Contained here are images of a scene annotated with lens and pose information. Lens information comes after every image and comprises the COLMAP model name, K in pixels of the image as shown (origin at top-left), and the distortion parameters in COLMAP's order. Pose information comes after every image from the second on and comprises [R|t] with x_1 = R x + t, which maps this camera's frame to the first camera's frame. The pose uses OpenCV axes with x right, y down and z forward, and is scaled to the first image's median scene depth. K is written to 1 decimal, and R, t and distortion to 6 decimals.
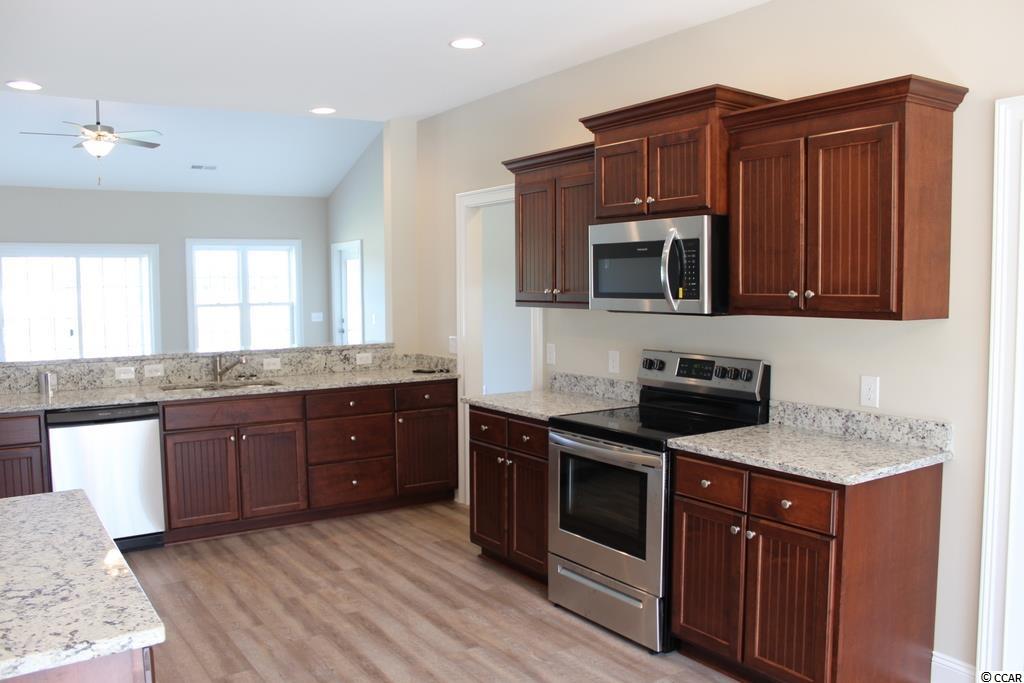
lens RADIAL K [[848.9, 0, 492.8], [0, 848.9, 346.8], [0, 0, 1]] dist [-0.161540, 0.138113]
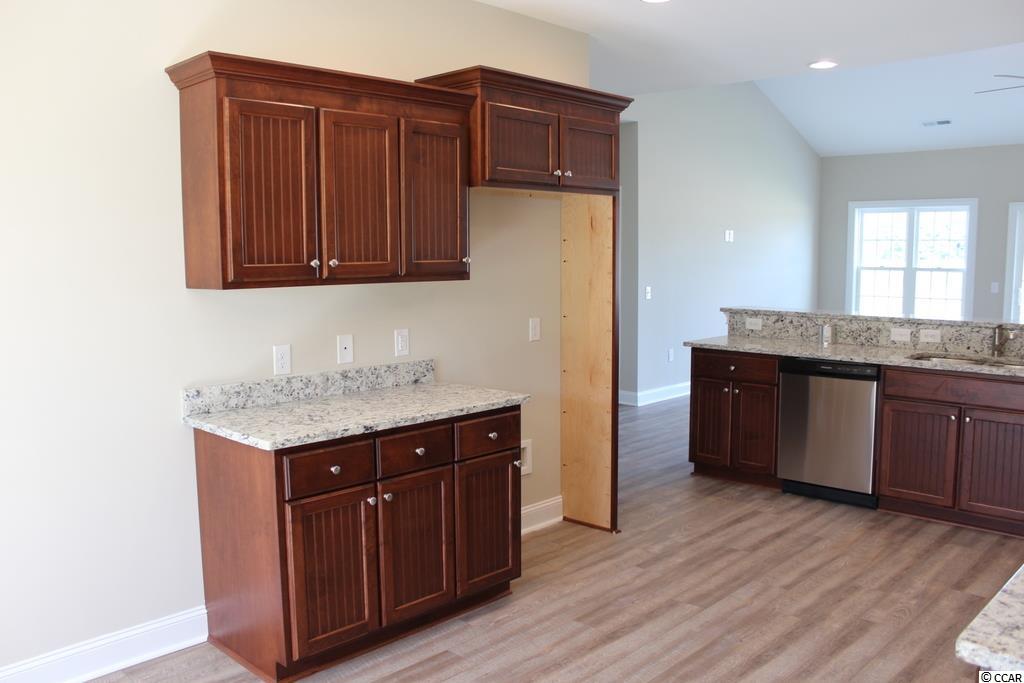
lens RADIAL K [[848.9, 0, 492.8], [0, 848.9, 346.8], [0, 0, 1]] dist [-0.161540, 0.138113]
pose [[0.209707, 0.117983, -0.970620, 0.411760], [-0.067286, 0.992081, 0.106054, -0.025527], [0.975446, 0.043069, 0.215985, 0.304849]]
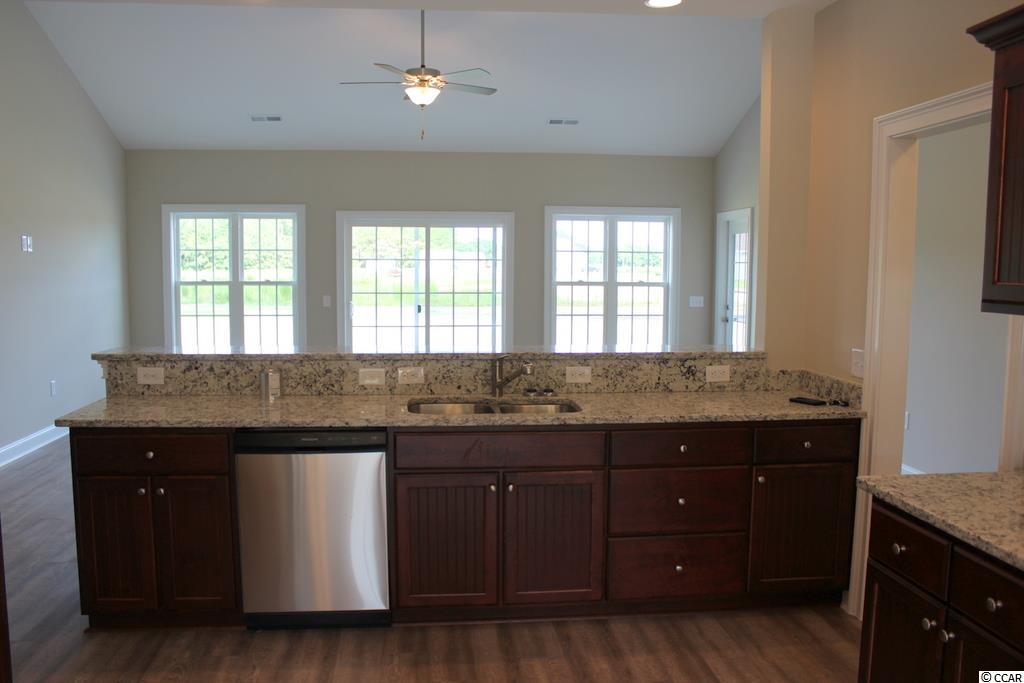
lens RADIAL K [[848.9, 0, 492.8], [0, 848.9, 346.8], [0, 0, 1]] dist [-0.161540, 0.138113]
pose [[0.886270, 0.059811, -0.459291, -0.006657], [-0.047836, 0.998144, 0.037676, -0.027724], [0.460692, -0.011420, 0.887486, 0.379922]]
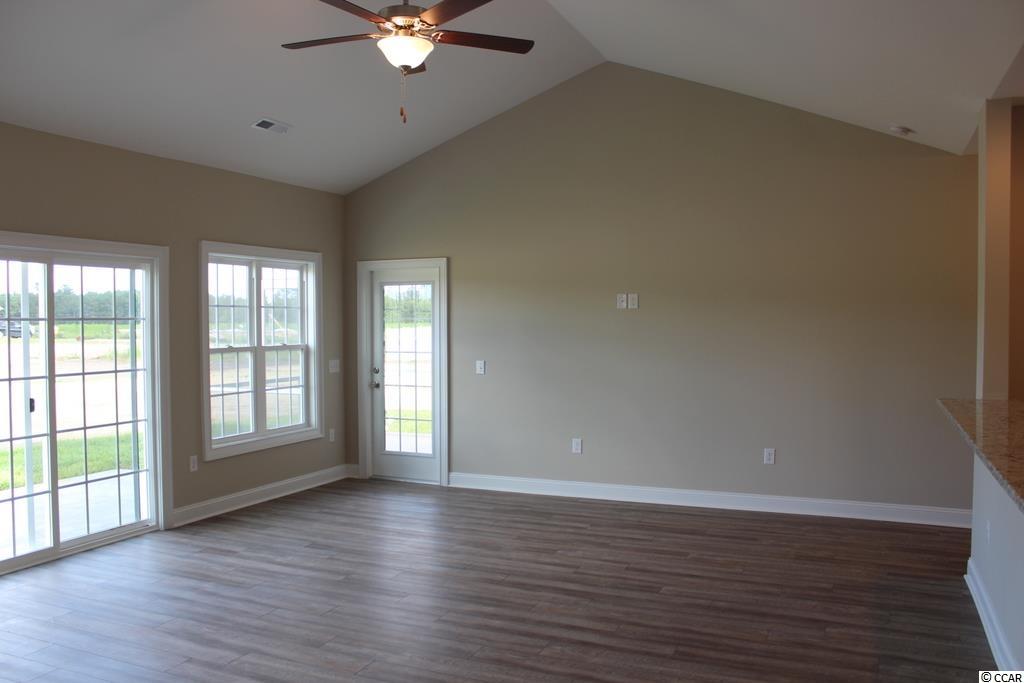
lens RADIAL K [[848.9, 0, 492.8], [0, 848.9, 346.8], [0, 0, 1]] dist [-0.161540, 0.138113]
pose [[0.844273, -0.009030, 0.535838, -1.040087], [0.033388, 0.998802, -0.035774, -0.049715], [-0.534873, 0.048093, 0.843563, 0.771184]]
